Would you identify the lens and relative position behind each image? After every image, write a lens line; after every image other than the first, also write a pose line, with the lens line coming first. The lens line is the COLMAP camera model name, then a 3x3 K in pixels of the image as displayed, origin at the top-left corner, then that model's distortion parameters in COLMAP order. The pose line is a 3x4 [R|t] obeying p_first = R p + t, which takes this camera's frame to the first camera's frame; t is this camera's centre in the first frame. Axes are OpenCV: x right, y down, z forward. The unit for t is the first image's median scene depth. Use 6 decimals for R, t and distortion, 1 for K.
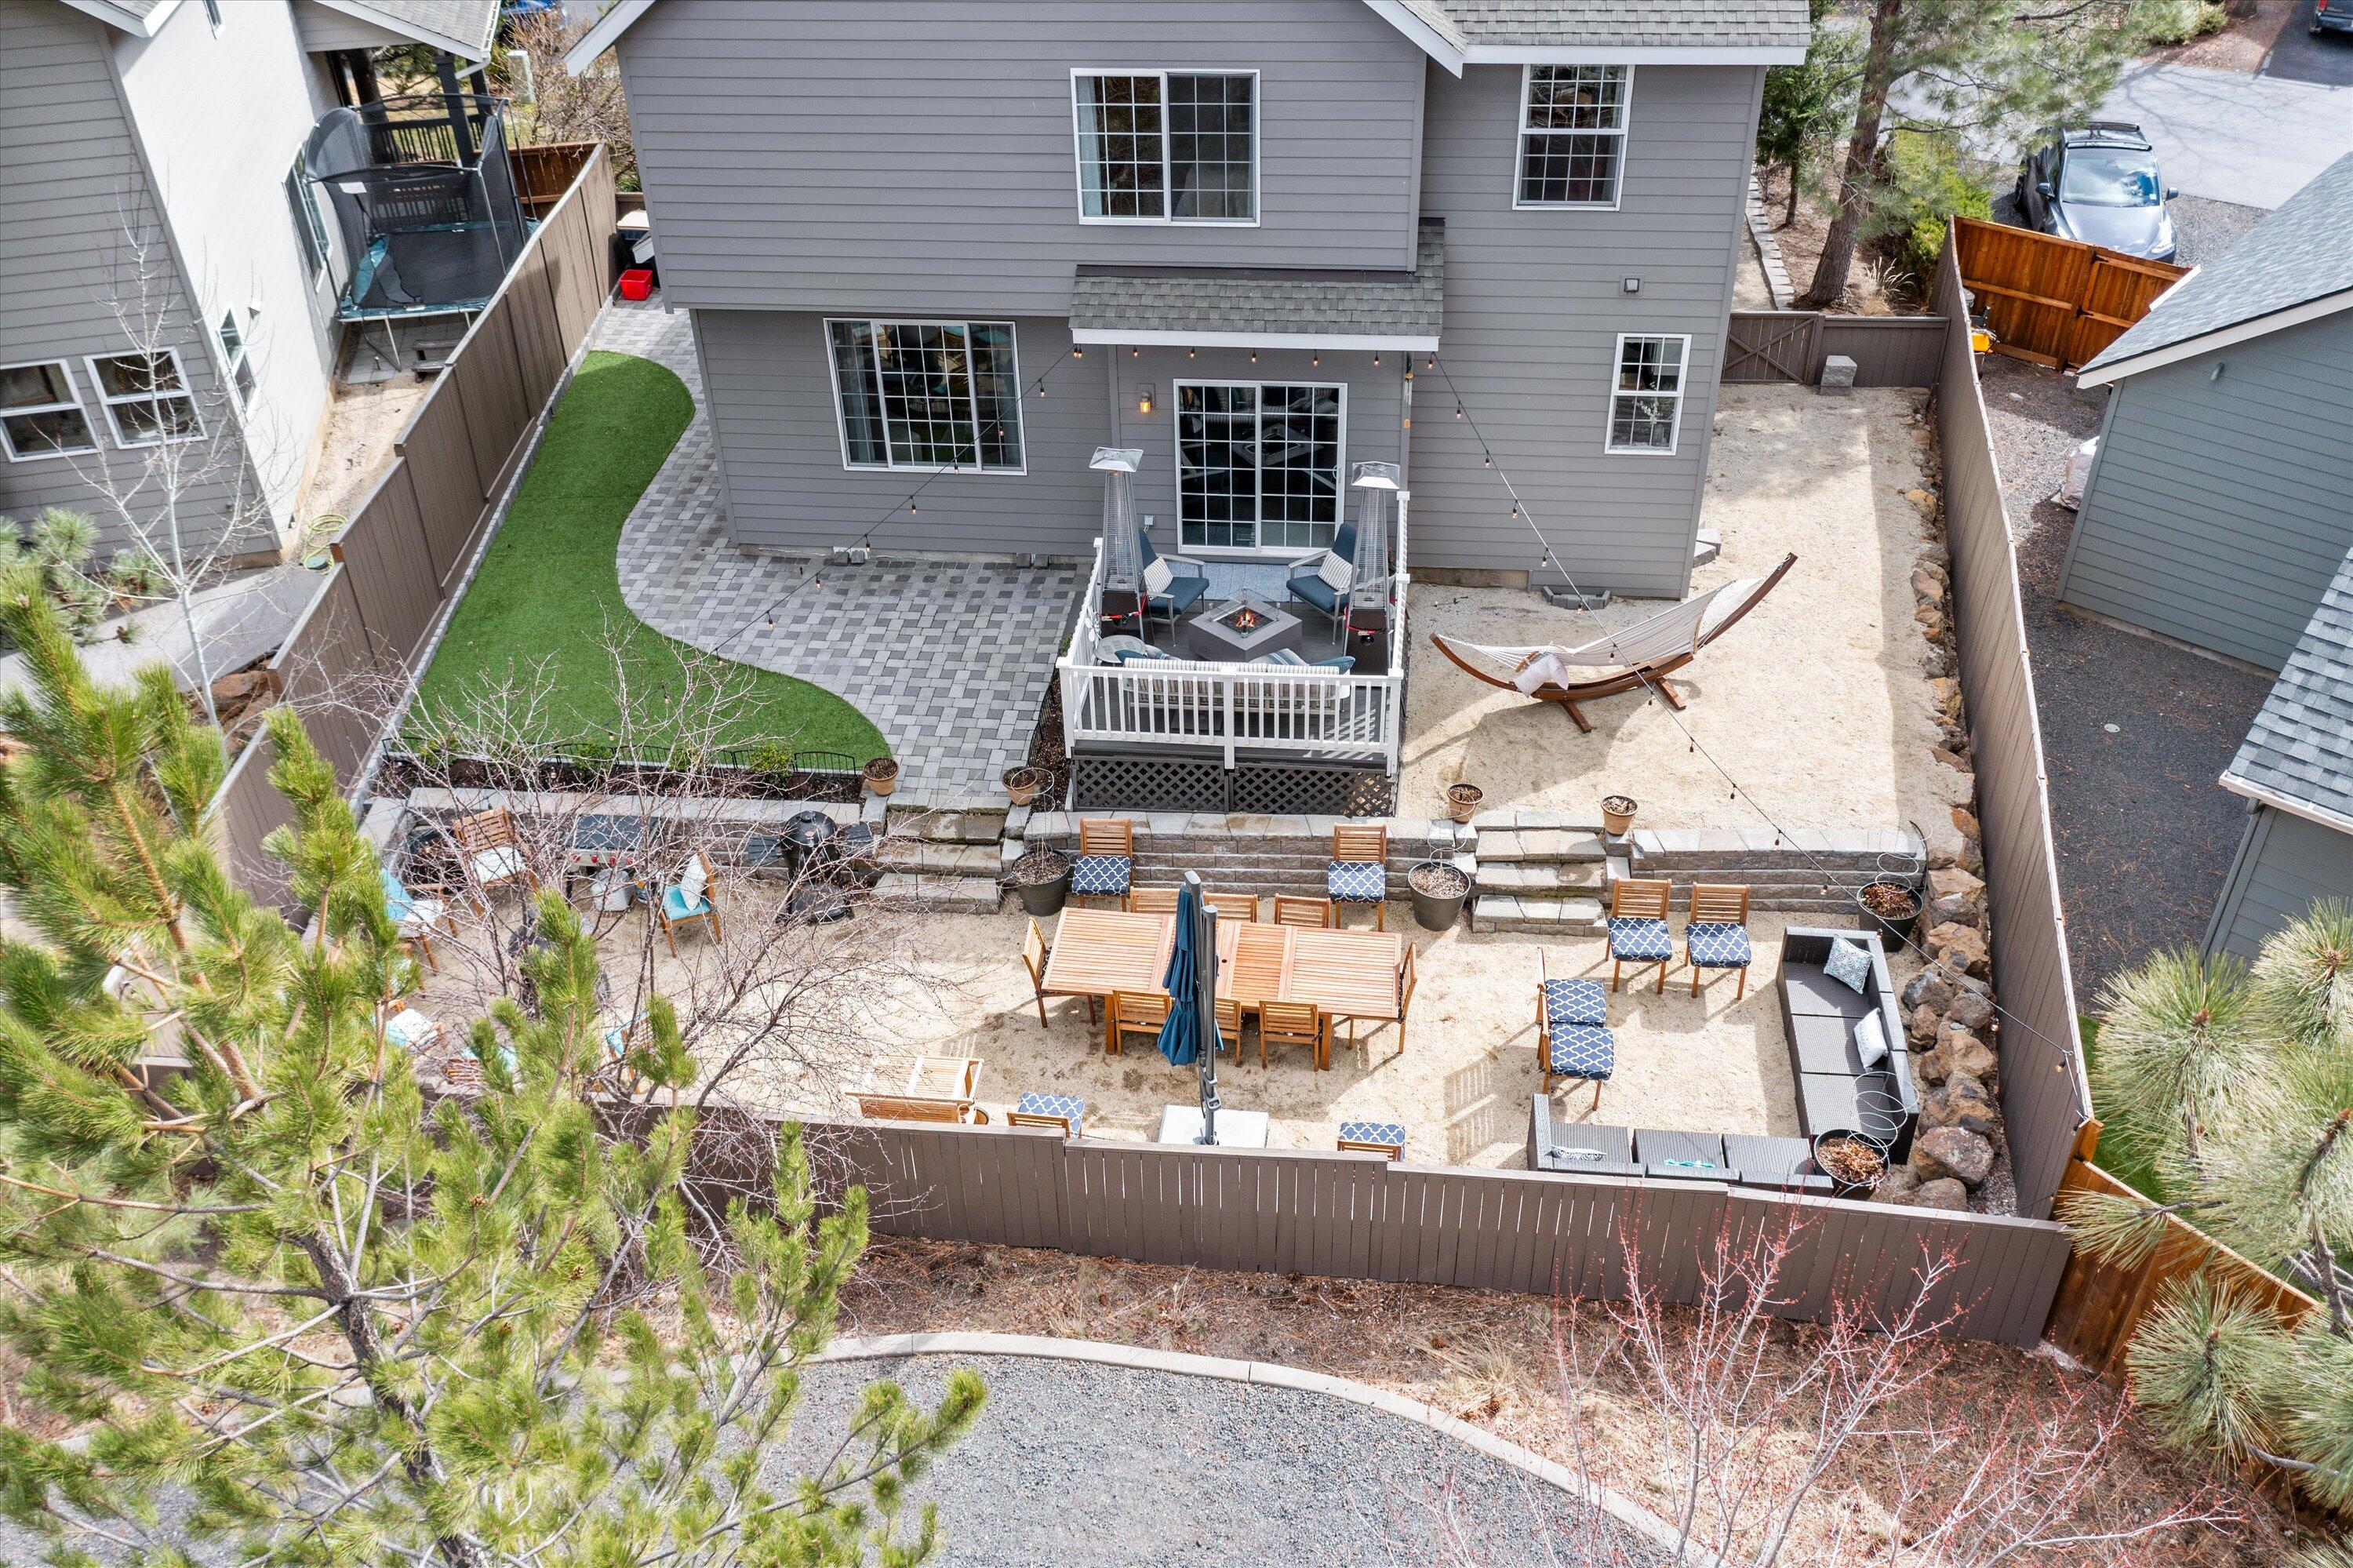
lens RADIAL K [[1873.8, 0, 1177.5], [0, 1873.8, 792.2], [0, 0, 1]] dist [-0.006861, 0.014611]
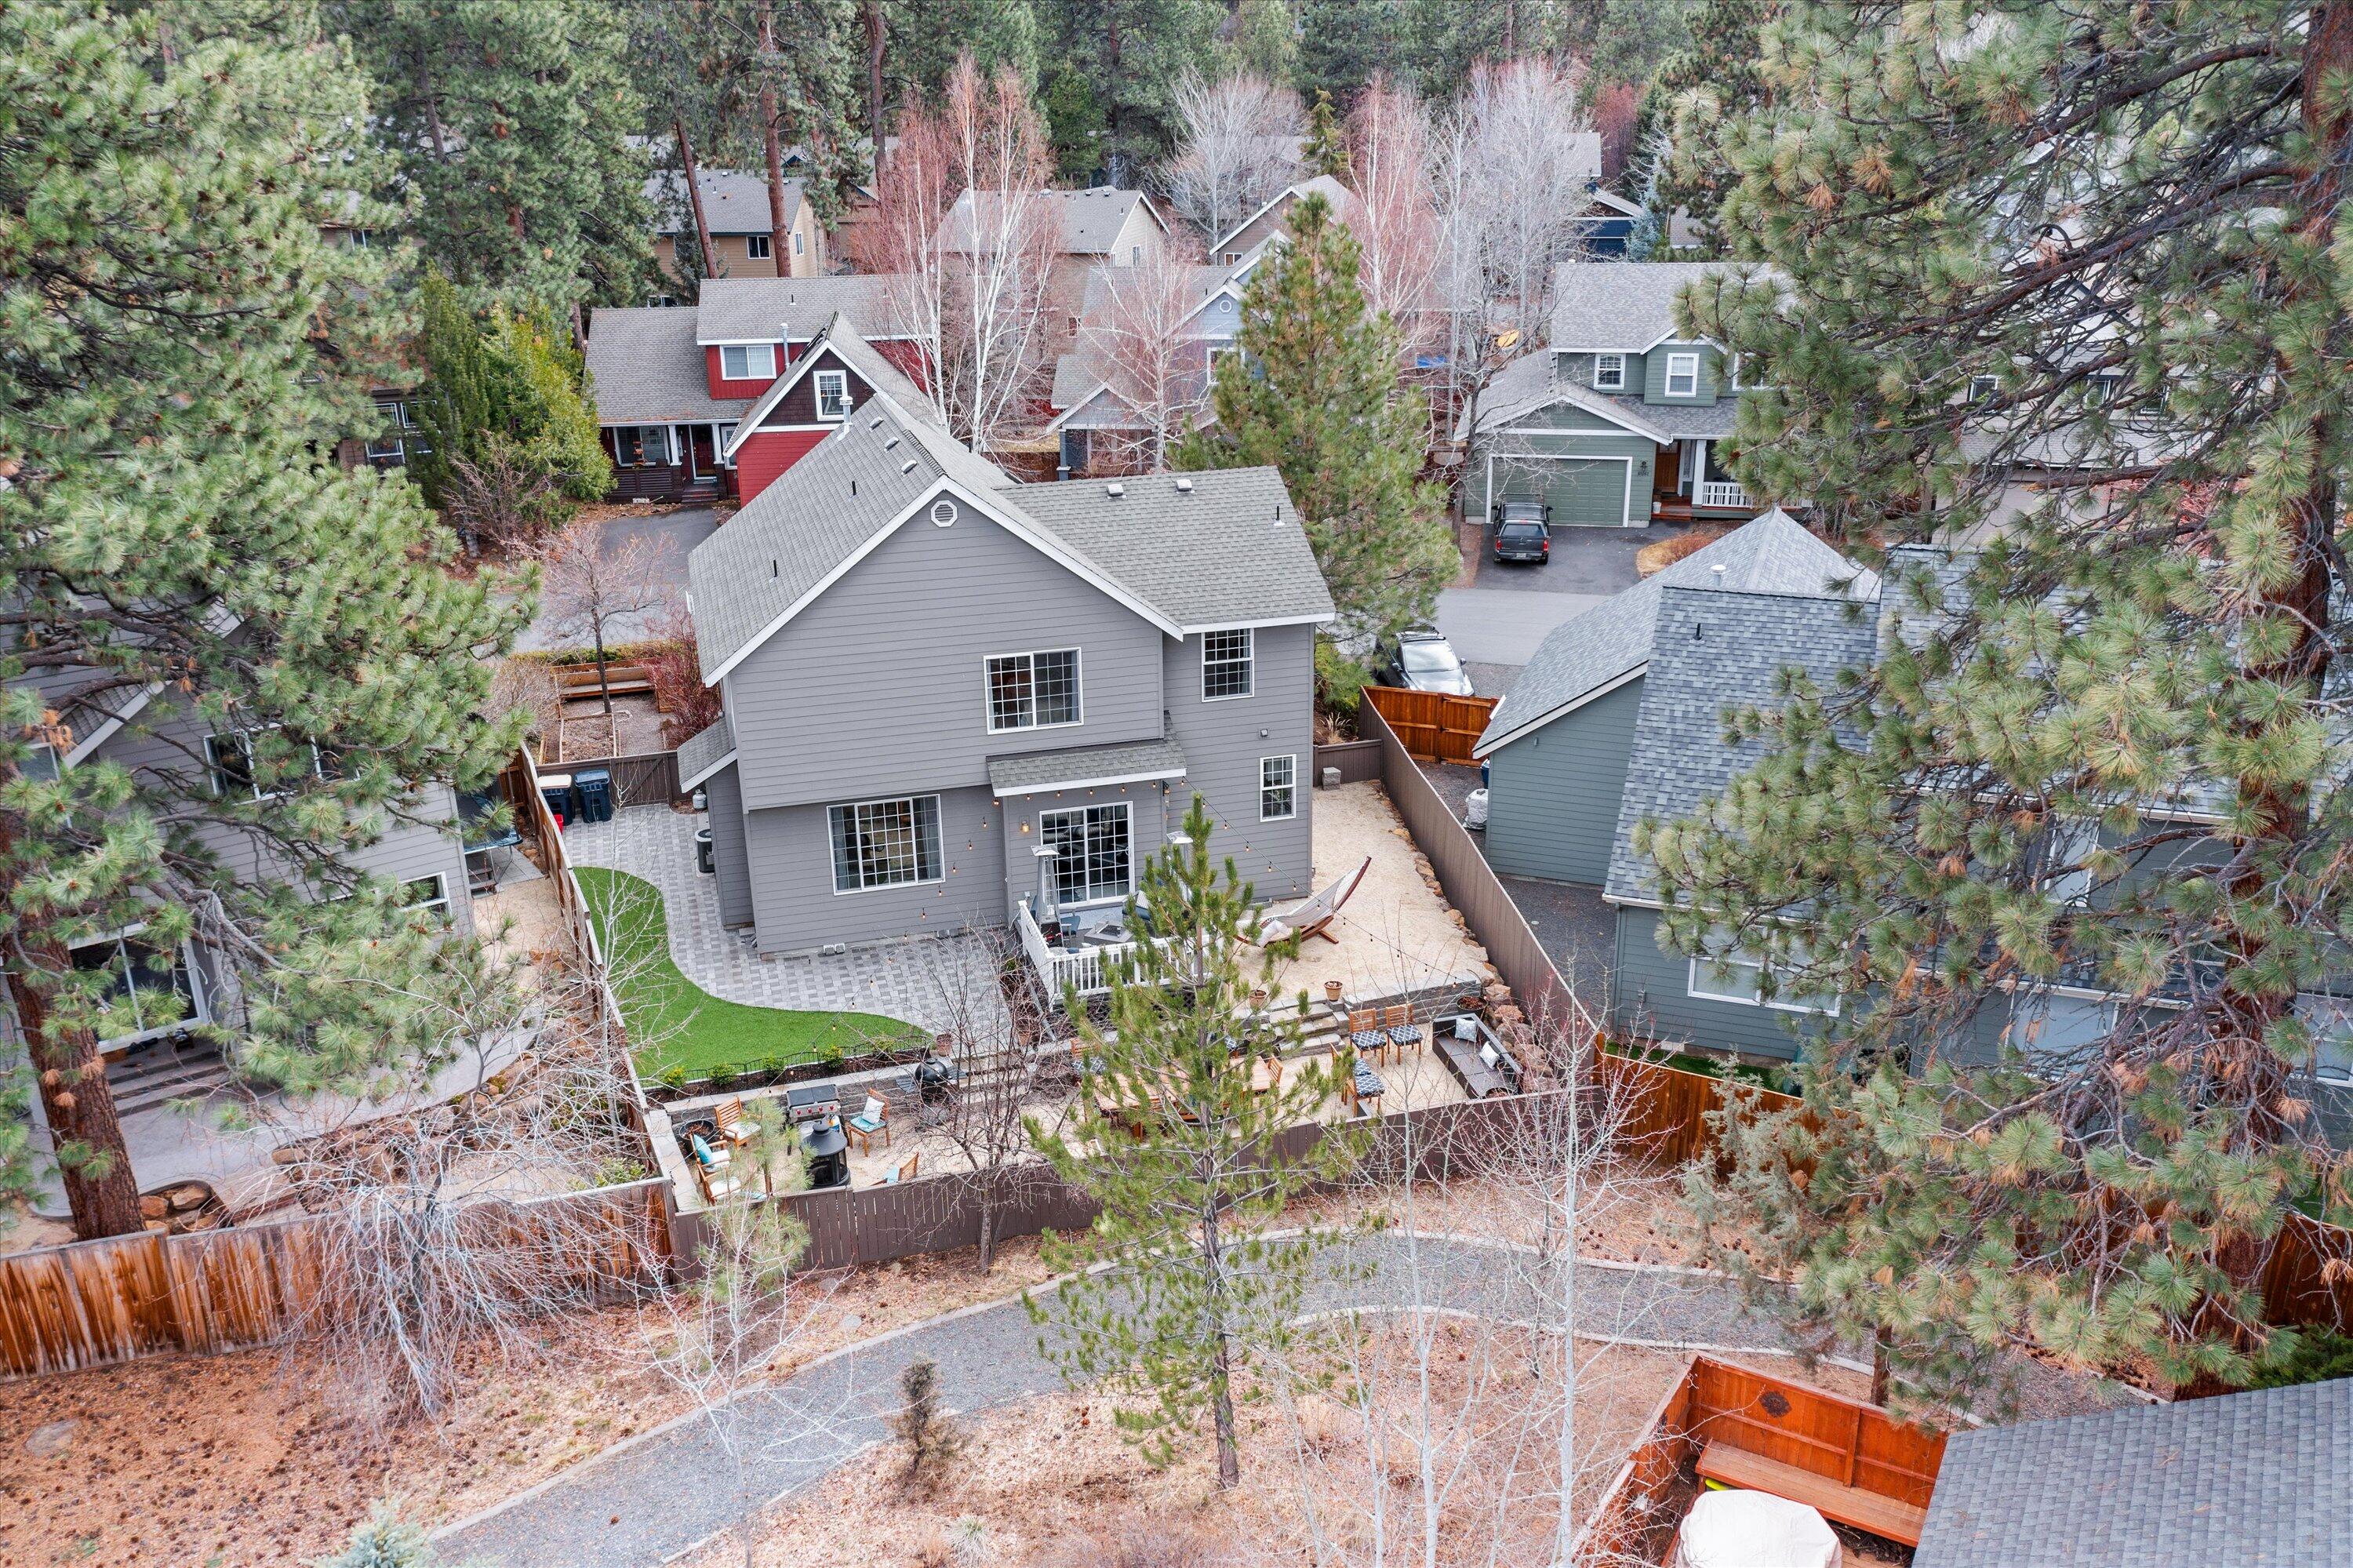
lens RADIAL K [[1873.8, 0, 1174.5], [0, 1873.8, 808.1], [0, 0, 1]] dist [-0.006861, 0.014611]
pose [[0.926312, -0.126563, 0.354863, -0.540156], [0.215119, 0.950931, -0.222381, 0.213200], [-0.309305, 0.282332, 0.908085, -0.704446]]
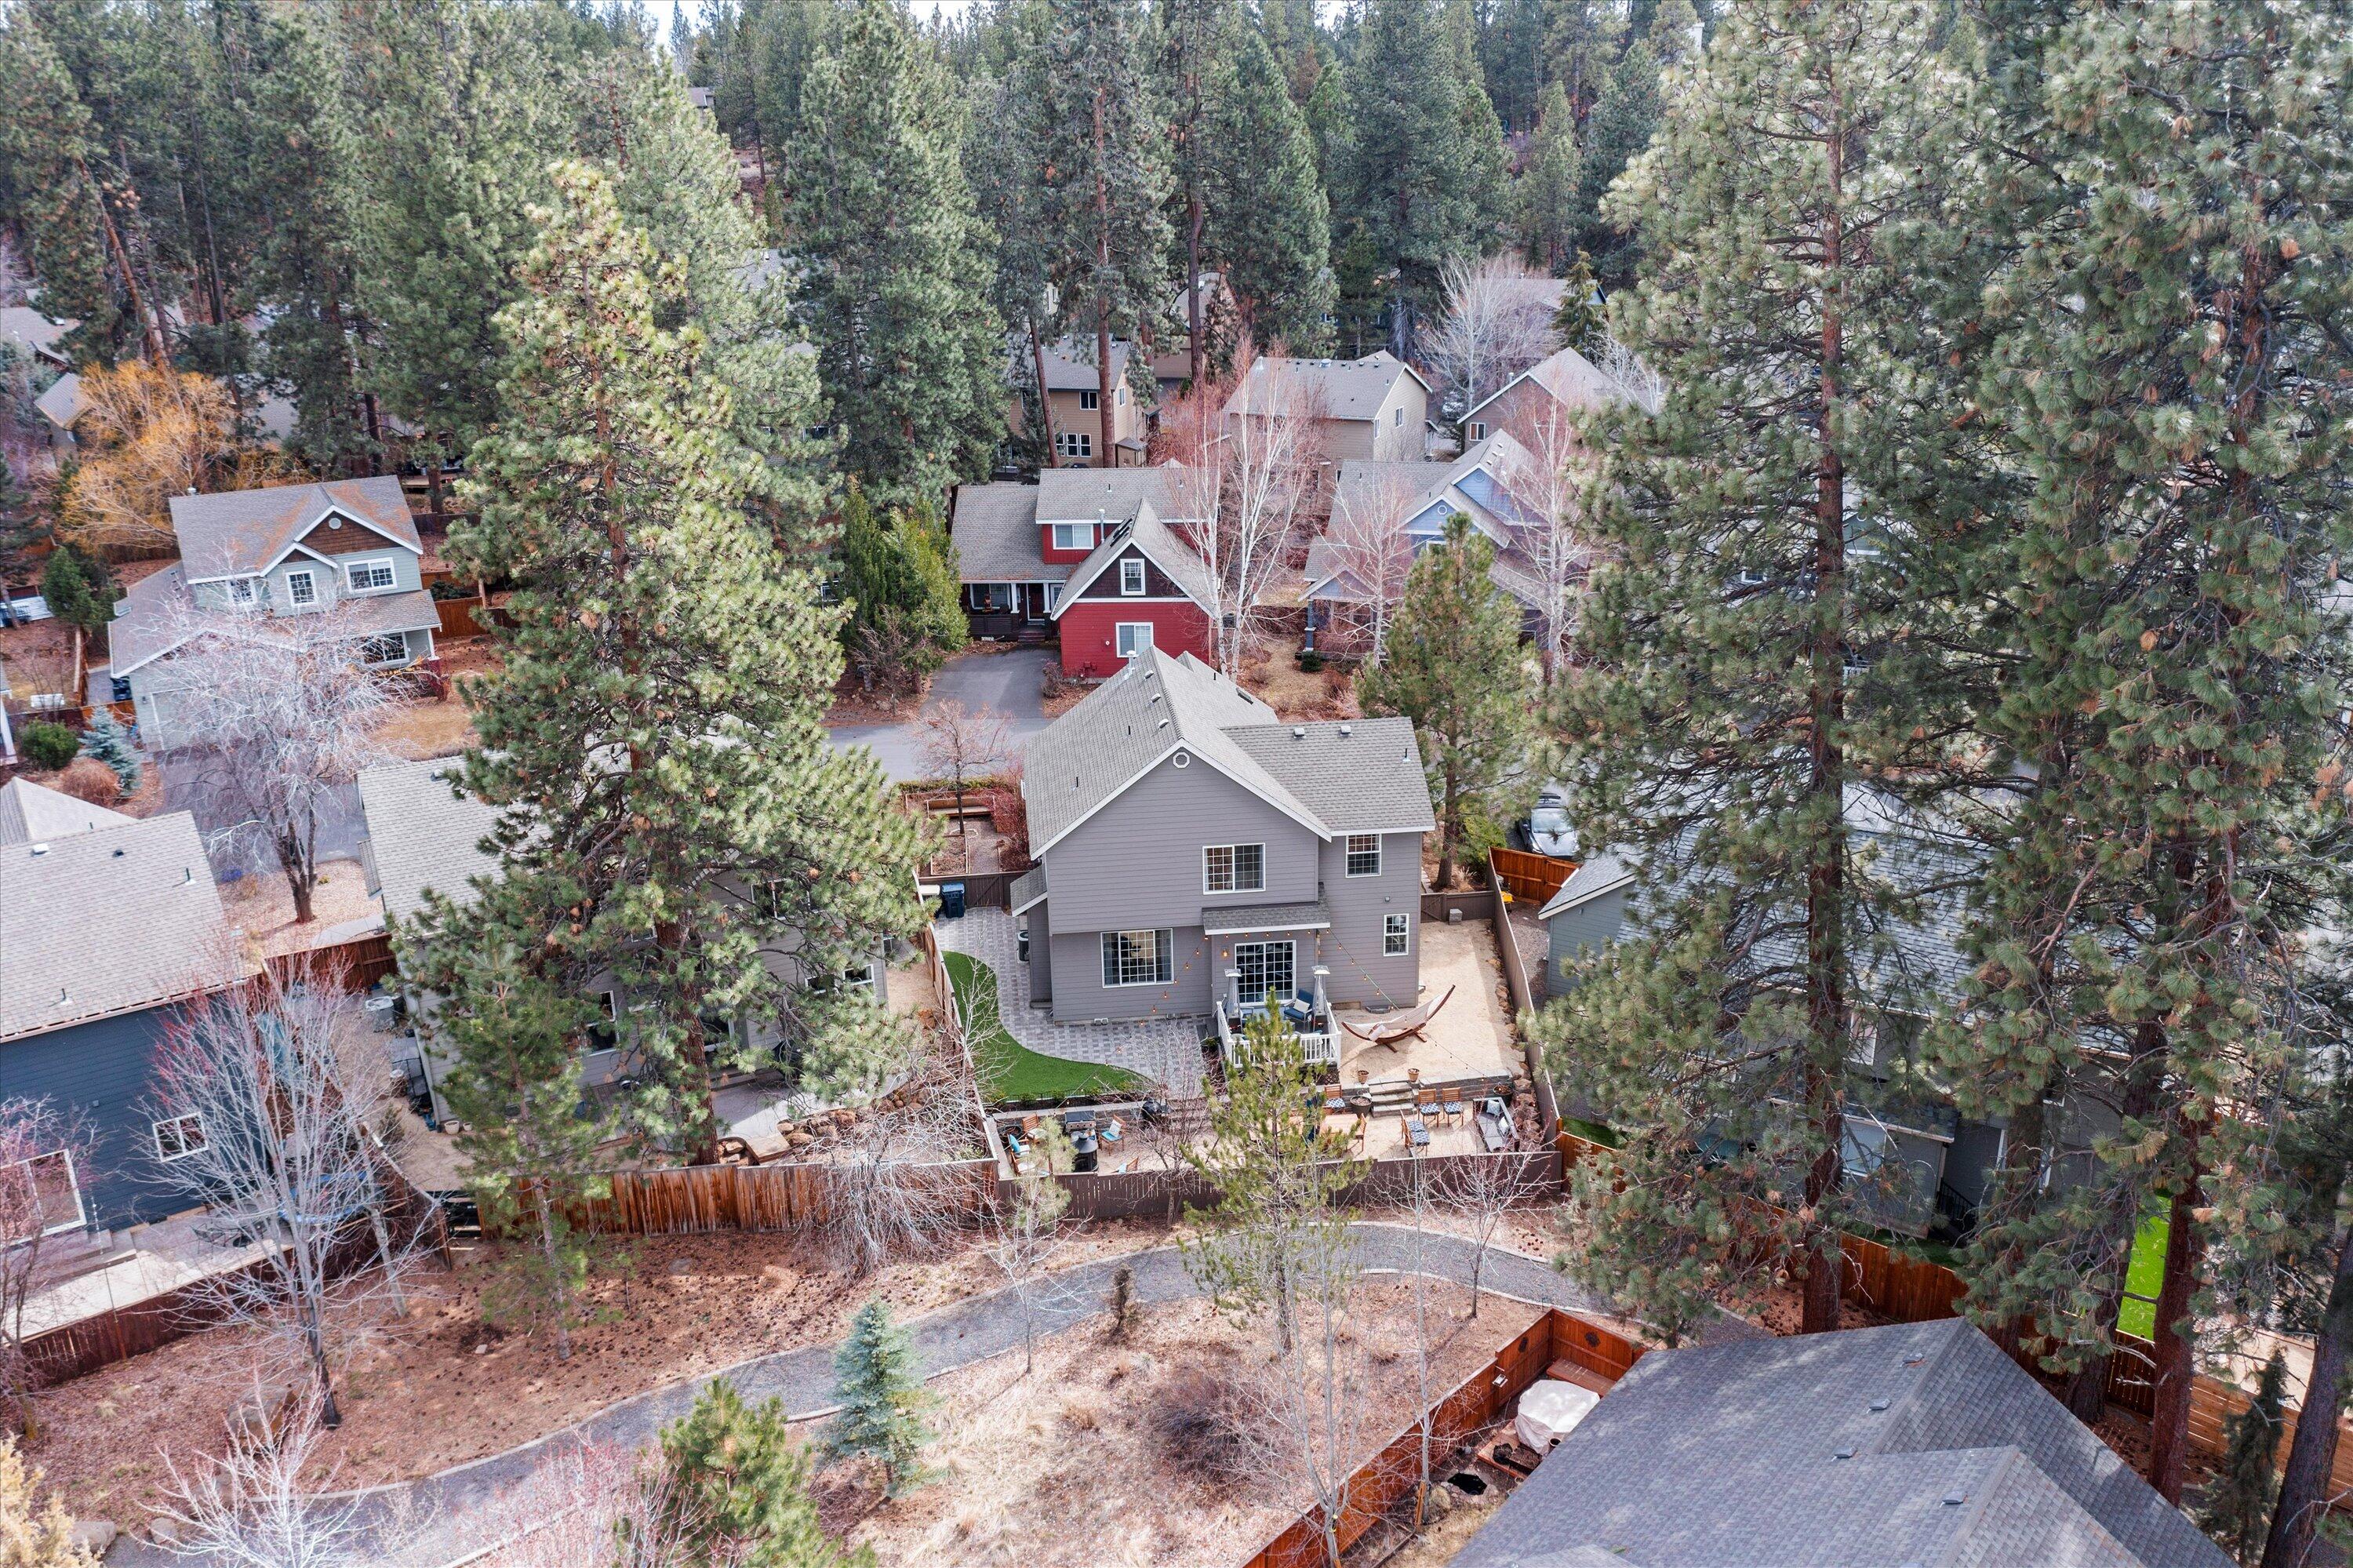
lens RADIAL K [[1873.8, 0, 1166.3], [0, 1873.8, 843.1], [0, 0, 1]] dist [-0.006861, 0.014611]
pose [[0.977796, -0.075984, 0.195298, -0.661971], [0.121692, 0.964595, -0.233982, 0.288317], [-0.170604, 0.252553, 0.952424, -1.754510]]
